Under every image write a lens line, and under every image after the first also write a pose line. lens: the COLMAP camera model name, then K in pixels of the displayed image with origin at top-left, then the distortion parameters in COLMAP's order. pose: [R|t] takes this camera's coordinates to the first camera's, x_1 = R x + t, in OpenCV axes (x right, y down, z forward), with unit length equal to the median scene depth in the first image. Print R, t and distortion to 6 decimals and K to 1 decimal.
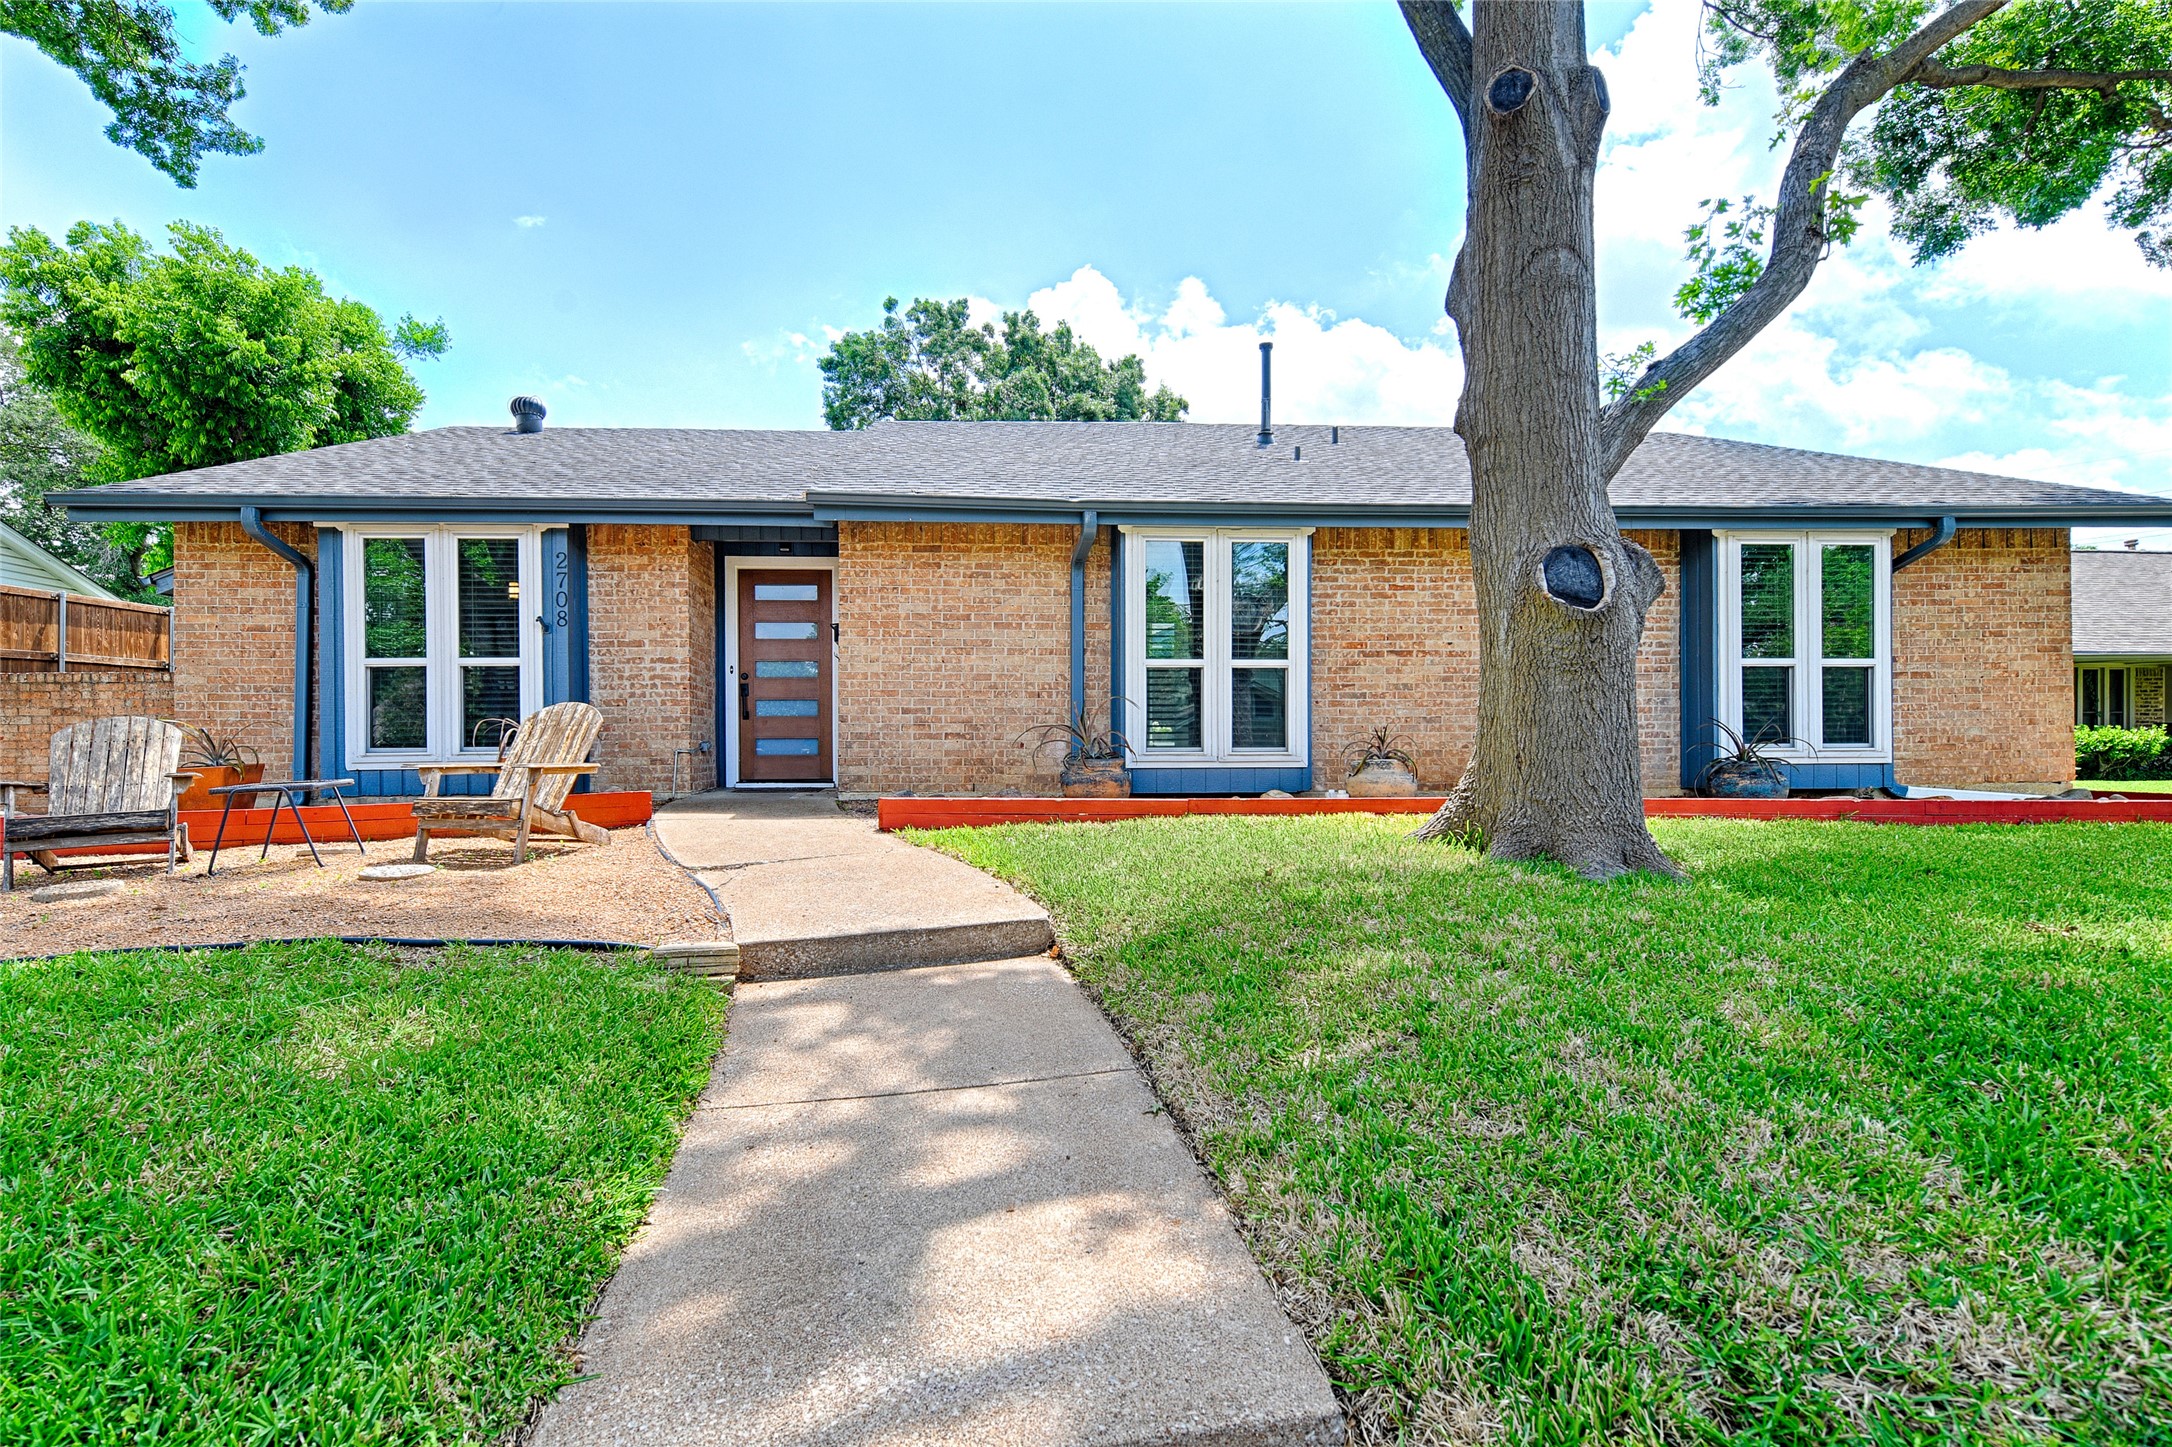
lens RADIAL K [[885.9, 0, 1085.7], [0, 885.9, 761.6], [0, 0, 1]] dist [0.007109, 0.000117]
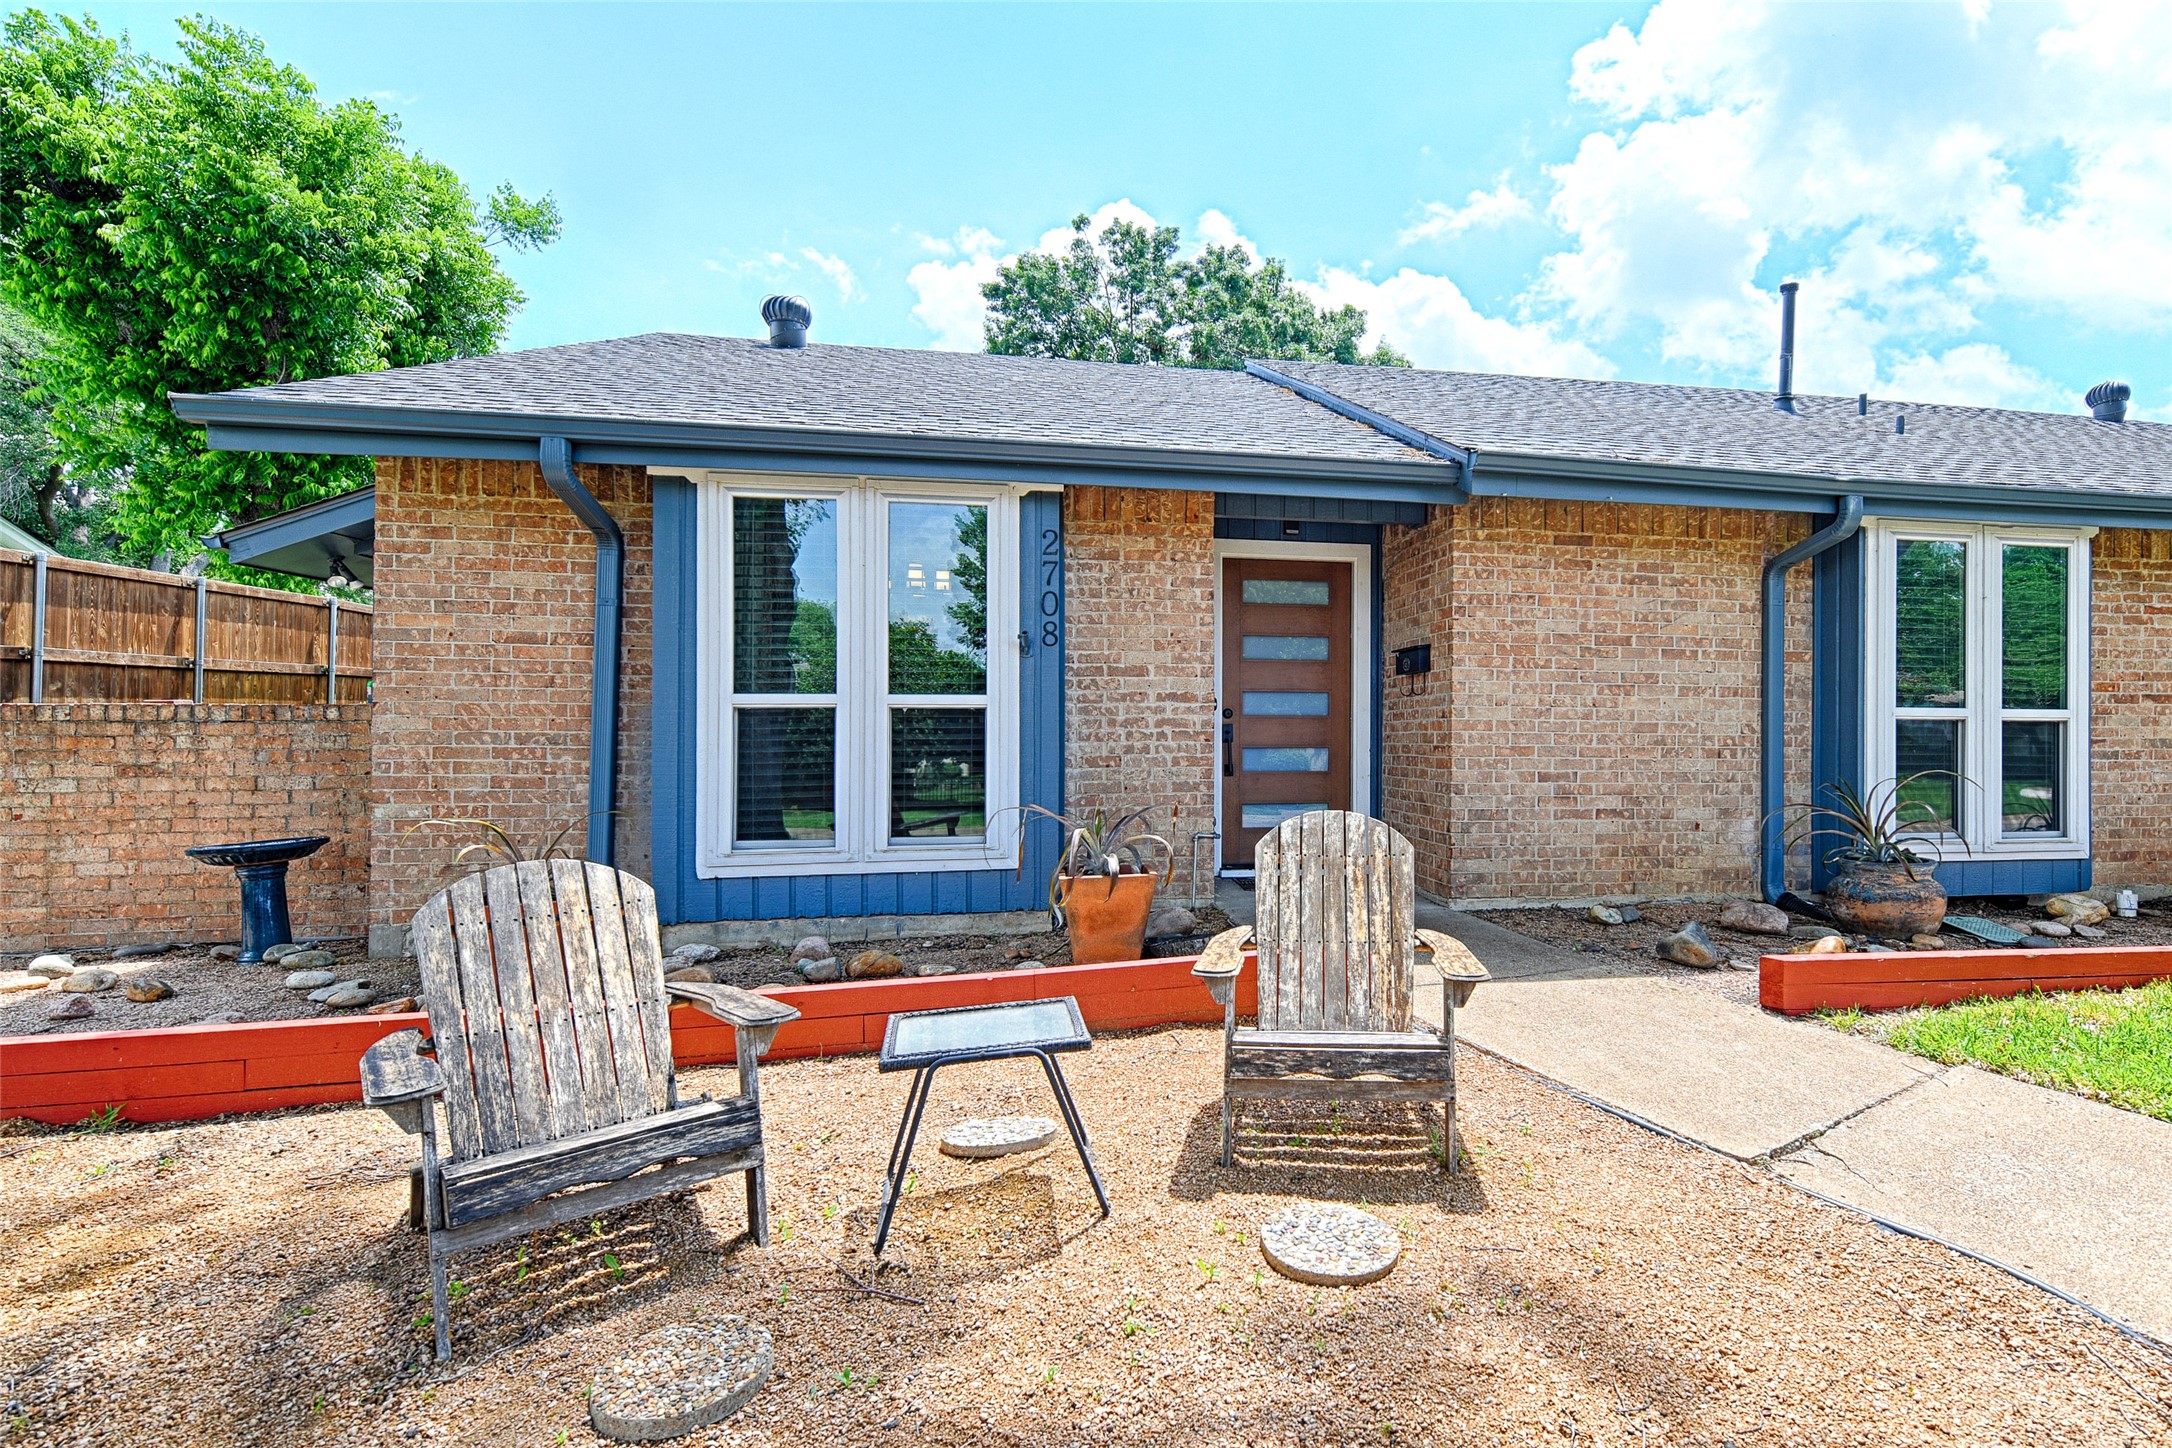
lens RADIAL K [[884.7, 0, 1083.1], [0, 884.7, 712.3], [0, 0, 1]] dist [0.008692, -0.000419]
pose [[0.992794, 0.008122, 0.119556, -0.622581], [-0.006692, 0.999901, -0.012353, -0.094281], [-0.119644, 0.011464, 0.992751, 0.358905]]
